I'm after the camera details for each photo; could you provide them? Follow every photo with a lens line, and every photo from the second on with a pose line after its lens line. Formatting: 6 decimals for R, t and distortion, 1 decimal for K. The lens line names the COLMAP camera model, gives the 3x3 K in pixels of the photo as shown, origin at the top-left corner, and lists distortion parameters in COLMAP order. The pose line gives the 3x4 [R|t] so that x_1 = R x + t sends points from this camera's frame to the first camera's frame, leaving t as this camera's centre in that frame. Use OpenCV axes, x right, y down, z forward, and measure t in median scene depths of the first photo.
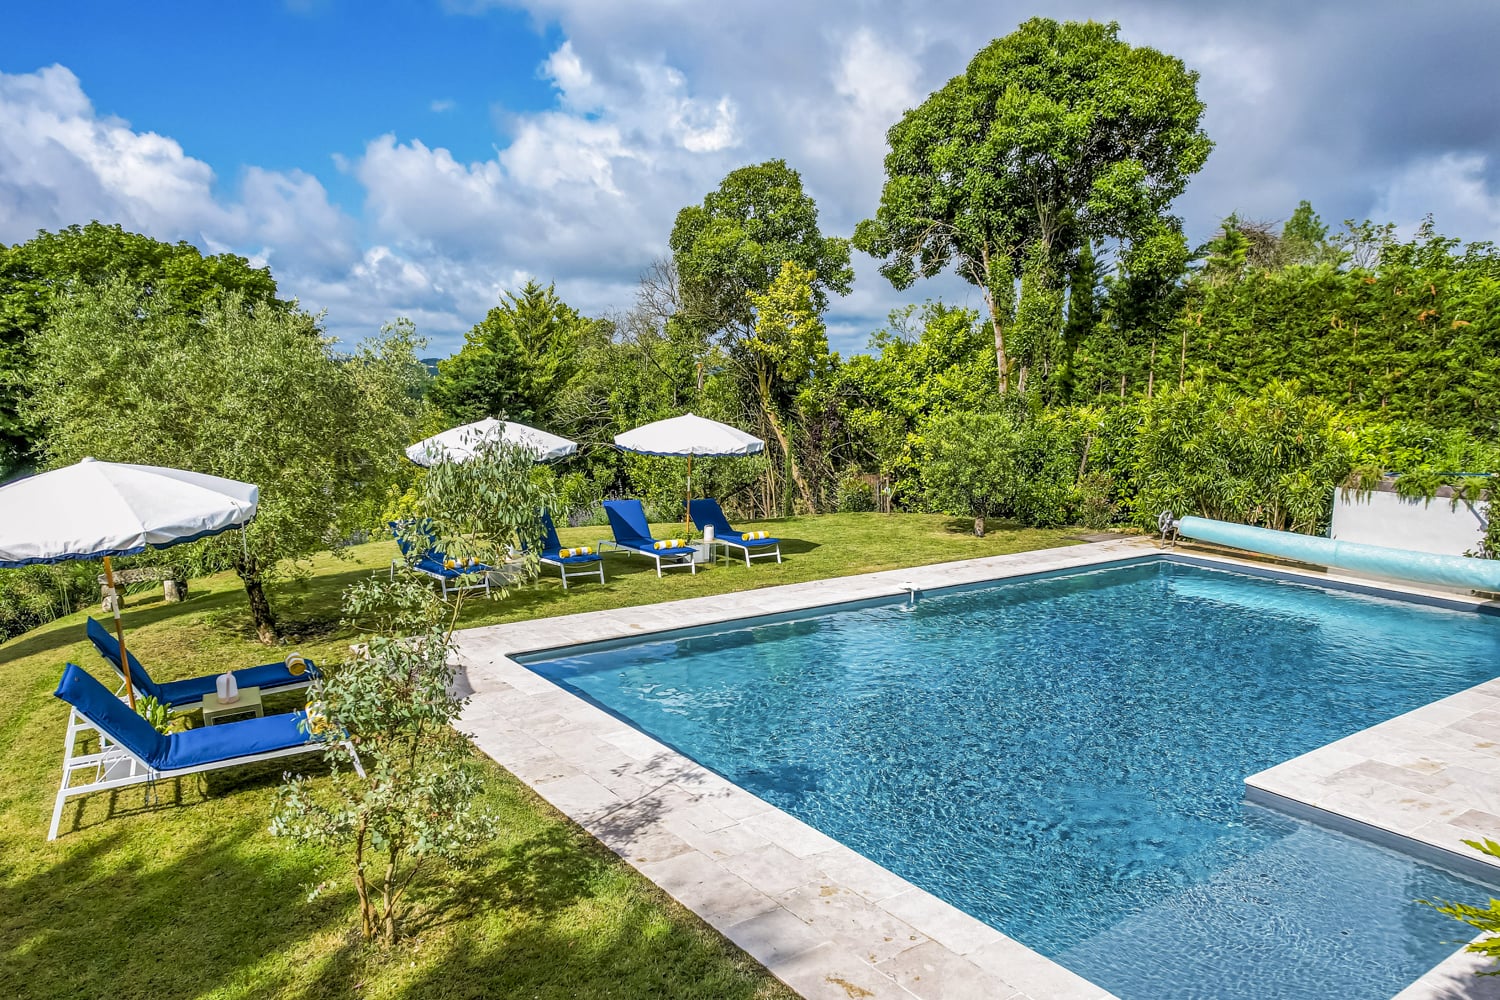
lens RADIAL K [[1089.4, 0, 744.2], [0, 1089.4, 561.1], [0, 0, 1]] dist [-0.084422, 0.072862]
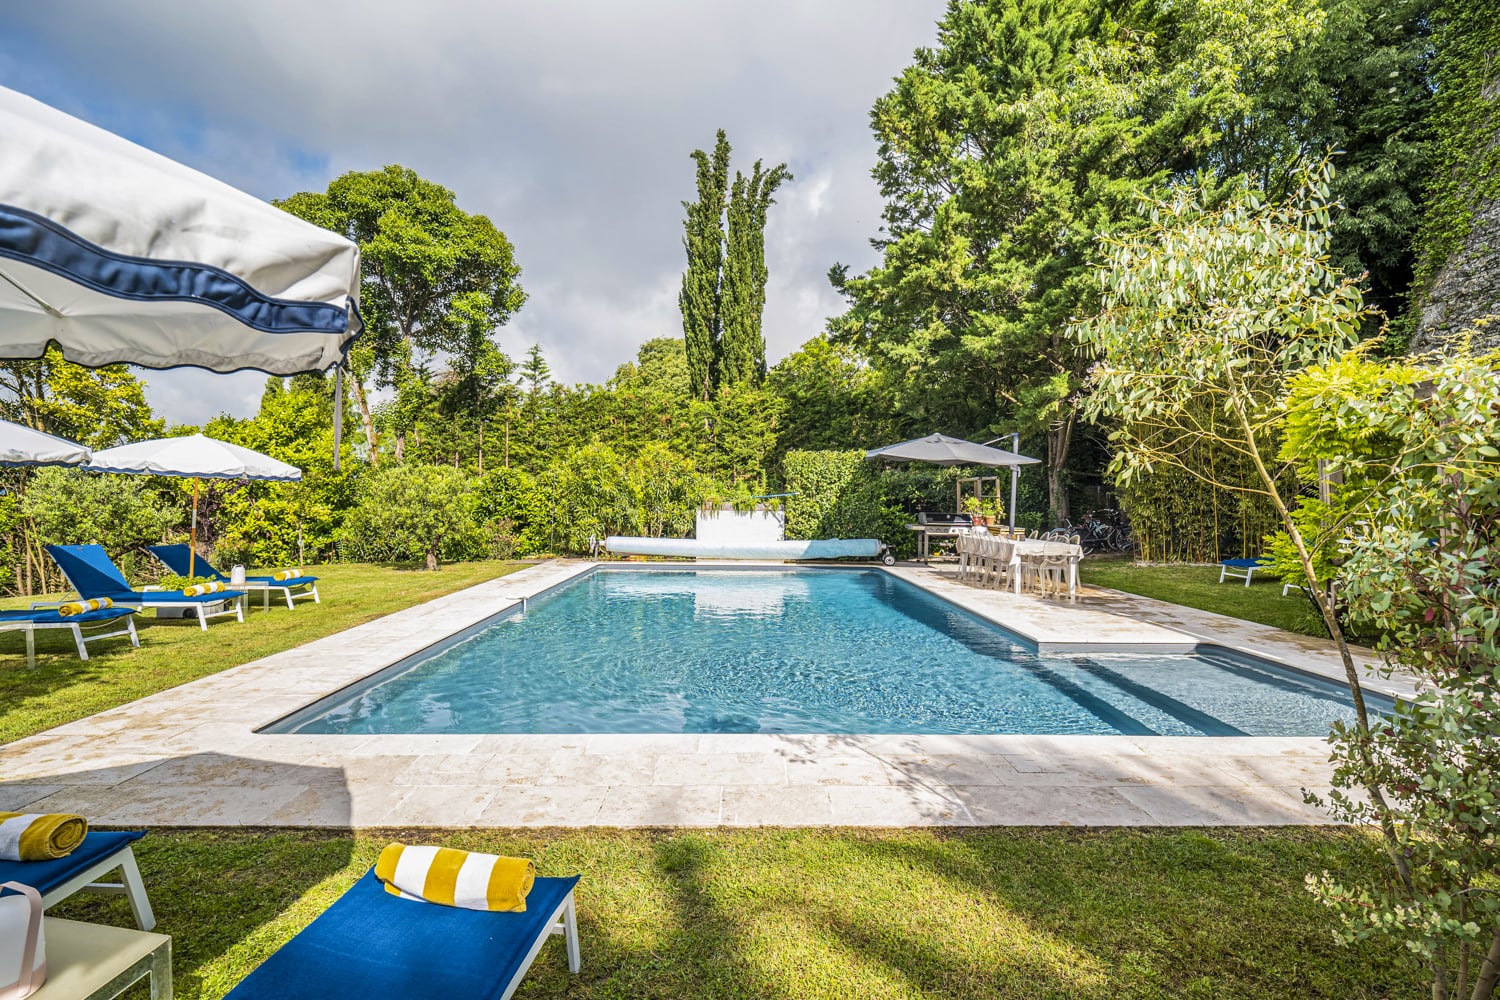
lens RADIAL K [[712.8, 0, 765.7], [0, 712.8, 500.8], [0, 0, 1]] dist [0.002487, 0.000435]
pose [[0.538548, -0.001760, 0.842593, -0.205374], [0.139598, 0.986364, -0.087165, 0.017309], [-0.830950, 0.164567, 0.531450, 0.252404]]
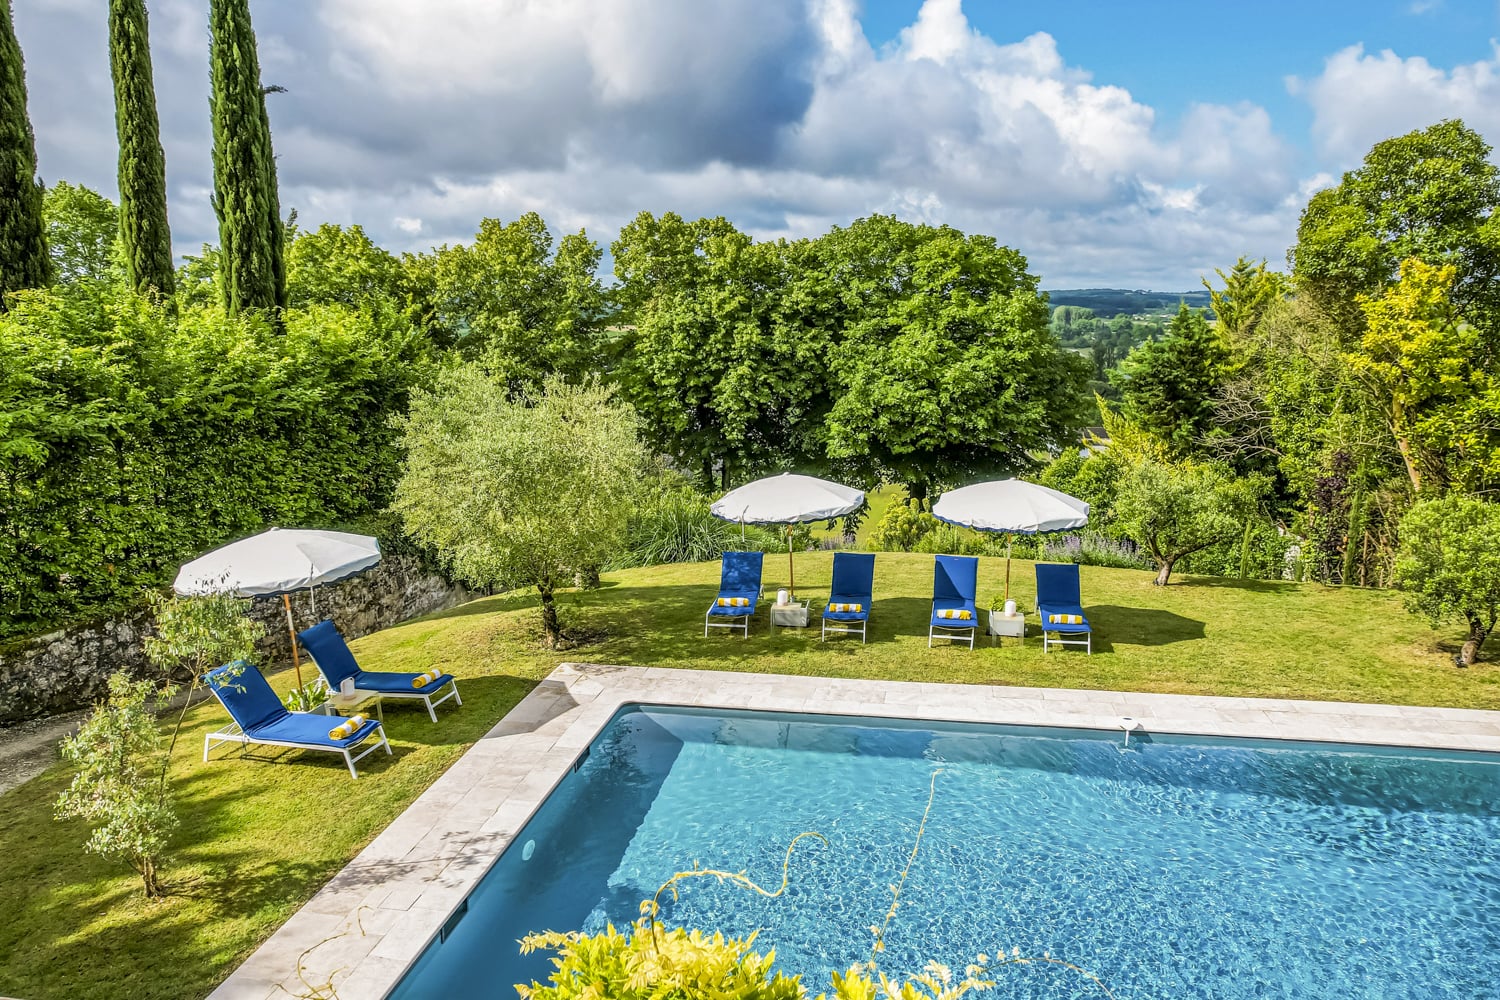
lens RADIAL K [[1088.2, 0, 751.6], [0, 1088.2, 538.7], [0, 0, 1]] dist [-0.149561, 0.144404]
pose [[0.700416, 0.140967, -0.699676, 0.327007], [-0.112596, 0.989850, 0.086714, -0.100129], [0.704798, 0.018044, 0.709179, 0.133553]]
